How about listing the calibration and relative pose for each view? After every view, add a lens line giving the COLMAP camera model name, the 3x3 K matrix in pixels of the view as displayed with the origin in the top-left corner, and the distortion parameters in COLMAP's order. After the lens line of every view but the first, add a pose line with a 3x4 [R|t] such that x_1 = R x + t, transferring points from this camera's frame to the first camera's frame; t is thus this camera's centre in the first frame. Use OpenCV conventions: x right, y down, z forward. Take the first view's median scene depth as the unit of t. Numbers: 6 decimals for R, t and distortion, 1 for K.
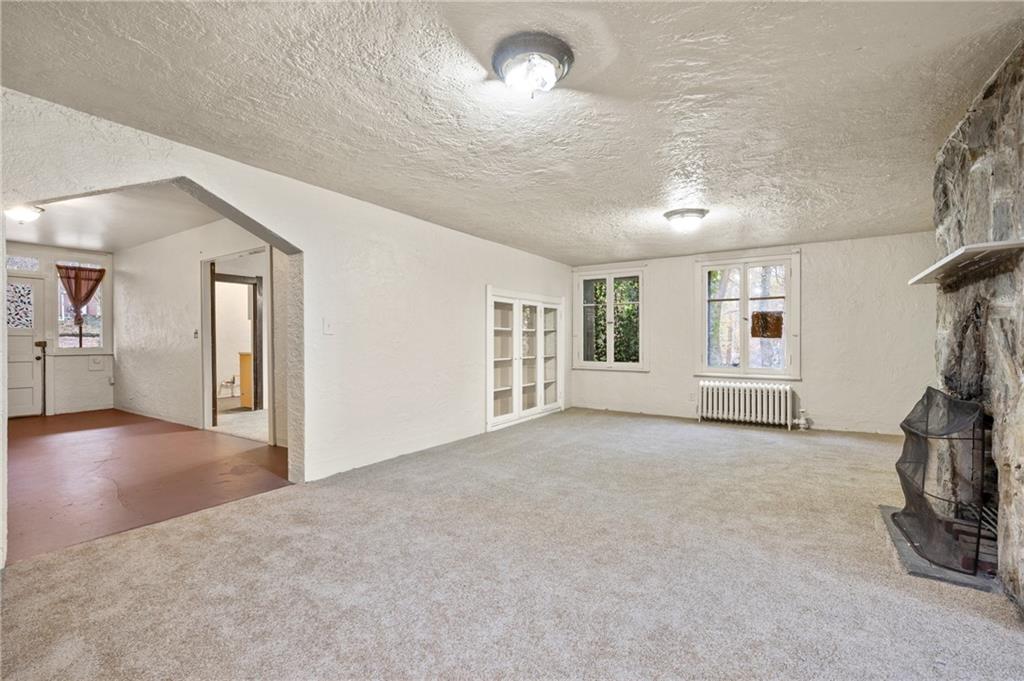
lens RADIAL K [[451.1, 0, 513.0], [0, 451.1, 340.4], [0, 0, 1]] dist [-0.002099, 0.001213]
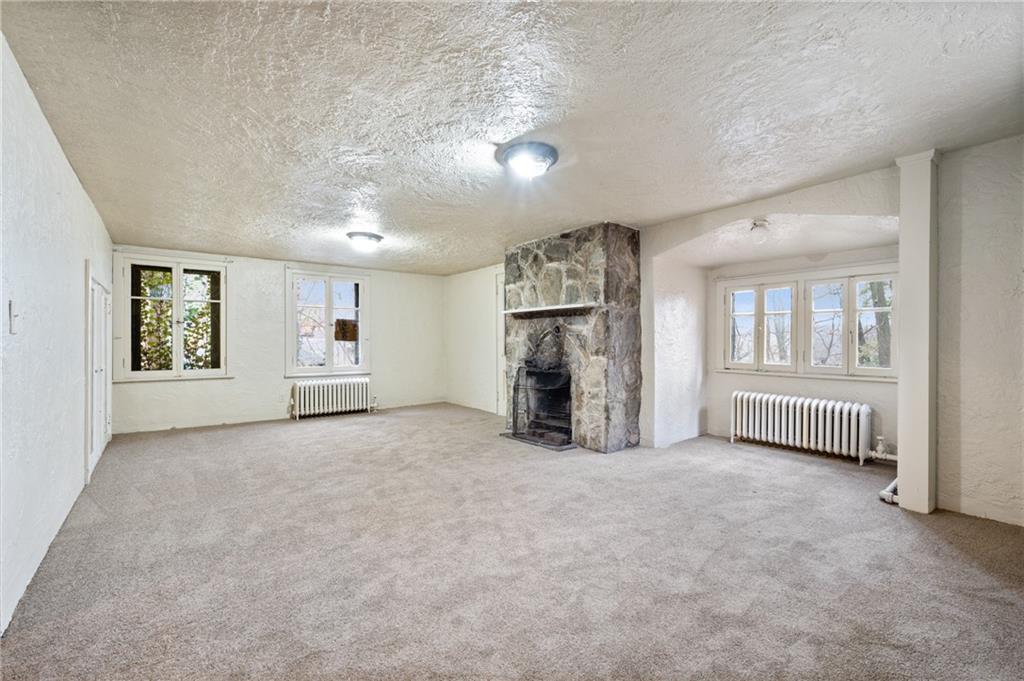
lens RADIAL K [[451.1, 0, 514.1], [0, 451.1, 342.4], [0, 0, 1]] dist [-0.002099, 0.001213]
pose [[0.313467, -0.001057, 0.949598, -0.612370], [0.002090, 0.999998, 0.000423, -0.002631], [-0.949597, 0.001852, 0.313469, 0.259544]]
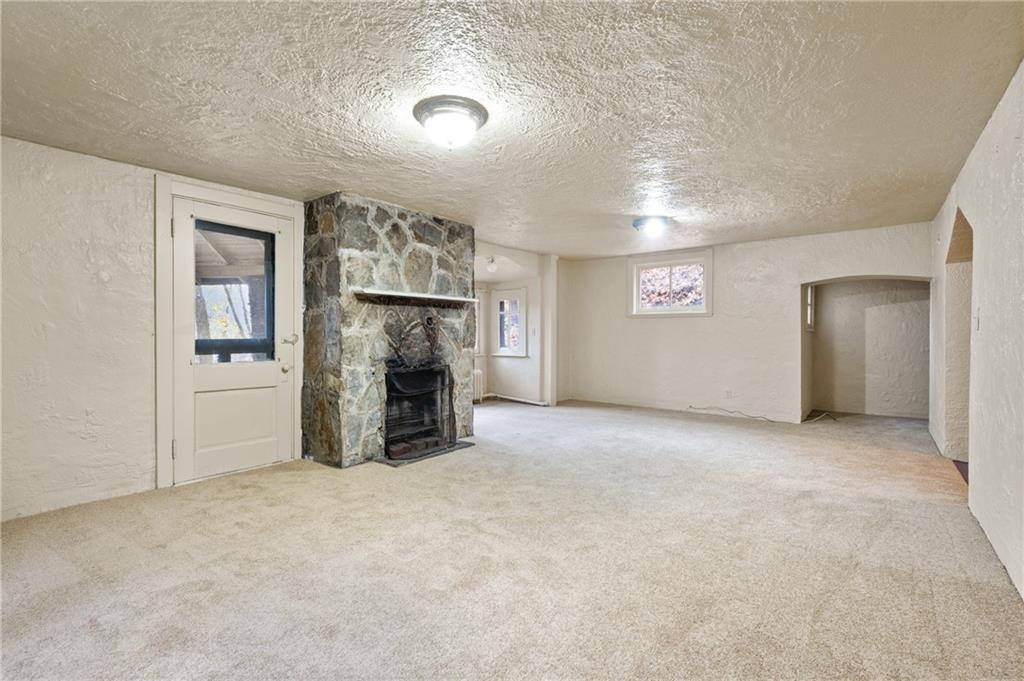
lens RADIAL K [[451.1, 0, 513.4], [0, 451.1, 338.0], [0, 0, 1]] dist [-0.002099, 0.001213]
pose [[-0.996749, -0.002848, 0.080521, 0.258596], [-0.001799, 0.999913, 0.013088, -0.010428], [-0.080551, 0.012901, -0.996667, 1.553224]]
